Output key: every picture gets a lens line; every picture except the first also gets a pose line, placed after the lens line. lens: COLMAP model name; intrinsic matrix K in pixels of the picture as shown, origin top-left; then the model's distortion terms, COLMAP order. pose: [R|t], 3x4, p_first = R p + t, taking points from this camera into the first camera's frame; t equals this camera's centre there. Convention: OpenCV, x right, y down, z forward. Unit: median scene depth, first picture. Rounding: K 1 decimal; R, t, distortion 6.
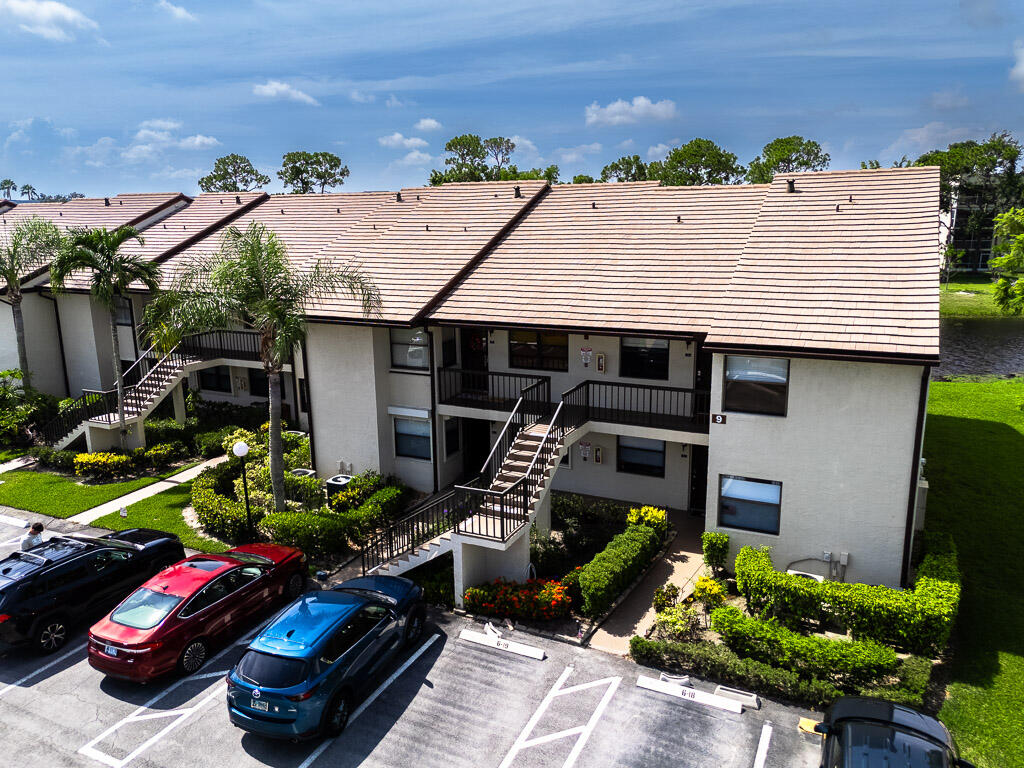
lens RADIAL K [[748.2, 0, 513.2], [0, 748.2, 379.0], [0, 0, 1]] dist [0.048623, -0.008970]
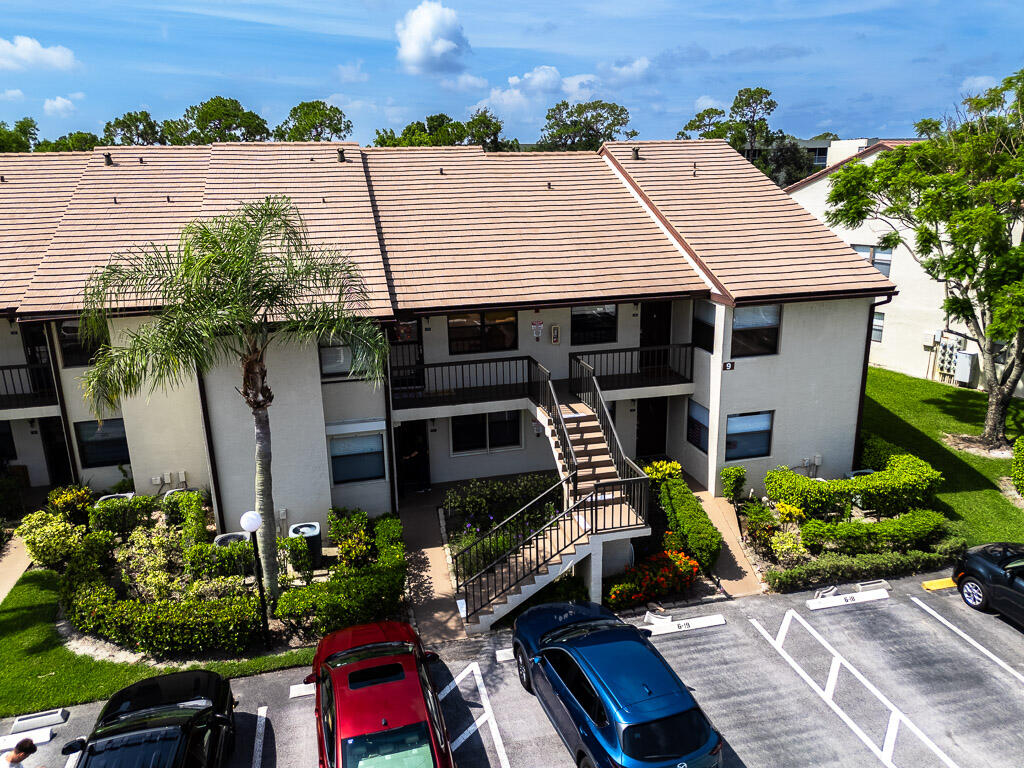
lens RADIAL K [[748.2, 0, 510.5], [0, 748.2, 389.4], [0, 0, 1]] dist [0.048623, -0.008970]
pose [[0.774303, -0.180757, 0.606450, -0.550267], [0.146849, 0.983501, 0.105645, -0.065403], [-0.615541, 0.007255, 0.788072, 0.273767]]
